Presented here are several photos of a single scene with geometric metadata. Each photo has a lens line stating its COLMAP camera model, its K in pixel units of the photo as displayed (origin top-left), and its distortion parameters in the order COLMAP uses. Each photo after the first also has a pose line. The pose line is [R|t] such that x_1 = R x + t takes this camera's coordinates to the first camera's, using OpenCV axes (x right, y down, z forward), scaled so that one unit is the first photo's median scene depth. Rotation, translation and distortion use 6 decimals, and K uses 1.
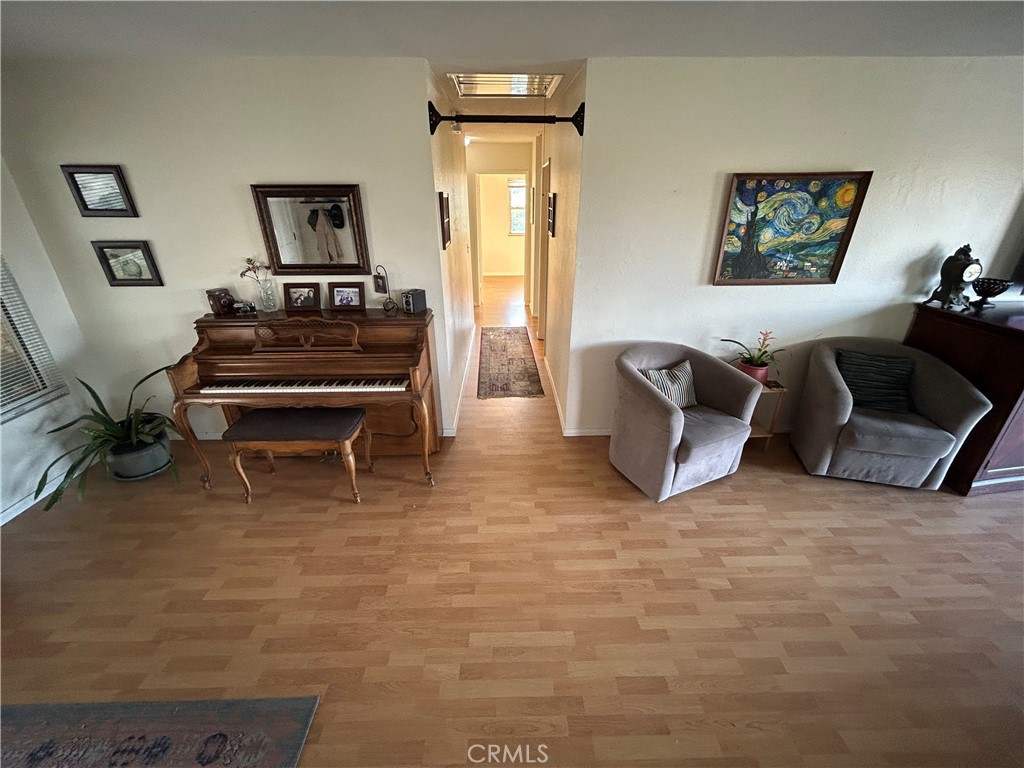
lens RADIAL K [[415.7, 0, 510.0], [0, 415.7, 383.4], [0, 0, 1]] dist [-0.000250, 0.001752]
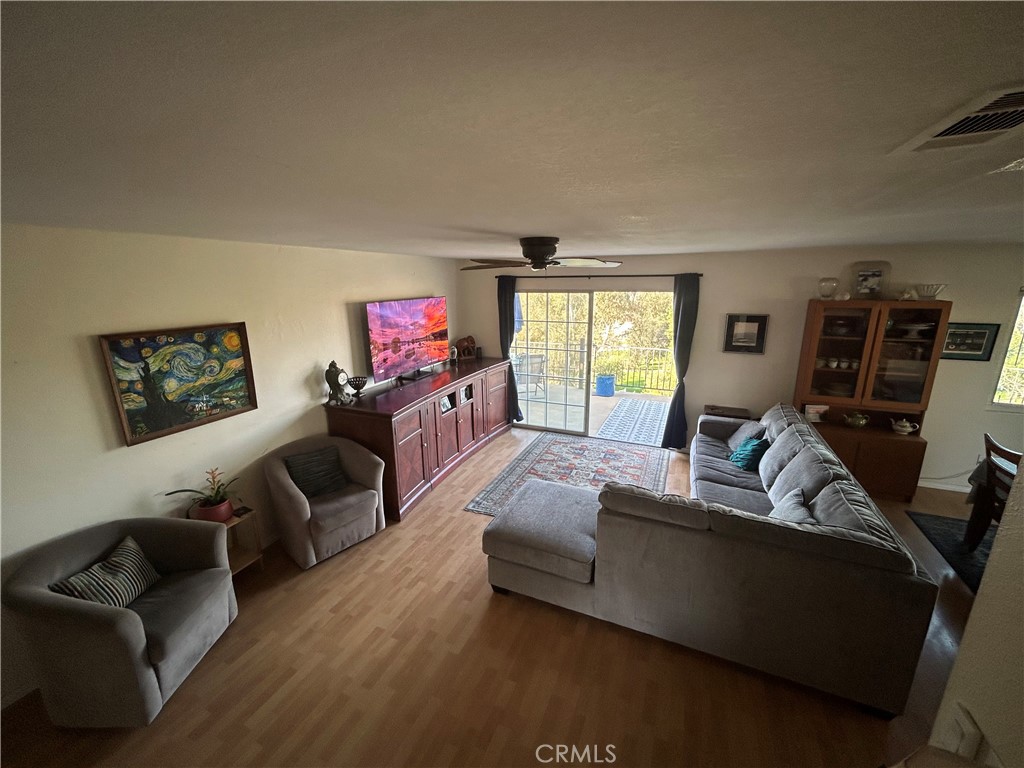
lens RADIAL K [[415.7, 0, 509.7], [0, 415.7, 383.3], [0, 0, 1]] dist [-0.000250, 0.001752]
pose [[0.426962, -0.214379, 0.878490, 0.081406], [0.381986, 0.923317, 0.039666, -0.084524], [-0.819628, 0.318635, 0.476111, -0.155568]]
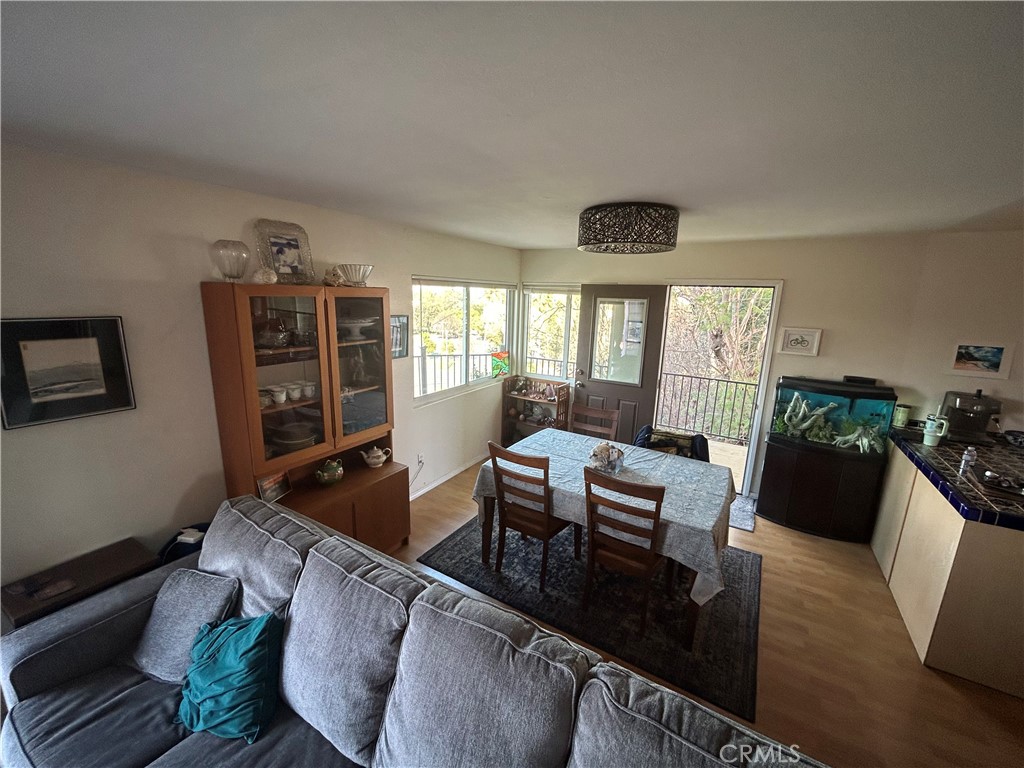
lens RADIAL K [[415.7, 0, 504.8], [0, 415.7, 384.8], [0, 0, 1]] dist [-0.000250, 0.001752]
pose [[-0.835311, -0.125276, 0.535314, 1.124610], [0.214734, 0.822006, 0.527442, -0.012113], [-0.506108, 0.555528, -0.659730, -0.099572]]
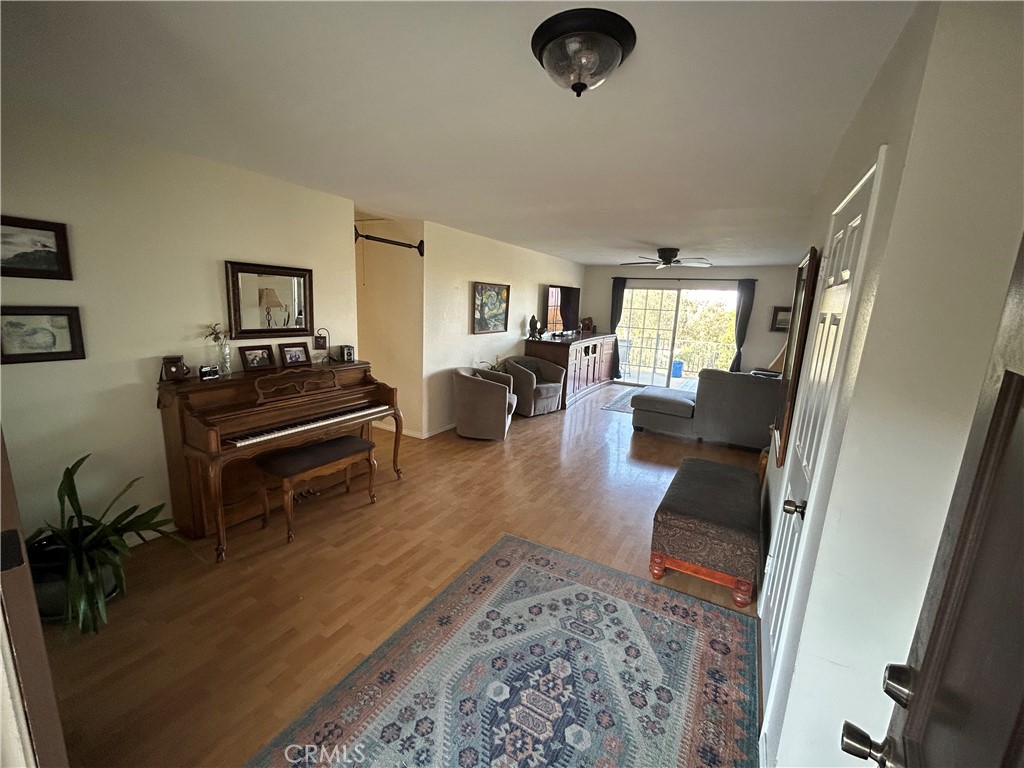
lens RADIAL K [[415.7, 0, 511.1], [0, 415.7, 383.4], [0, 0, 1]] dist [-0.000250, 0.001752]
pose [[0.520019, -0.135937, 0.843268, -1.128926], [0.312747, 0.948999, -0.039880, 0.116451], [-0.794840, 0.284468, 0.536011, -0.117566]]
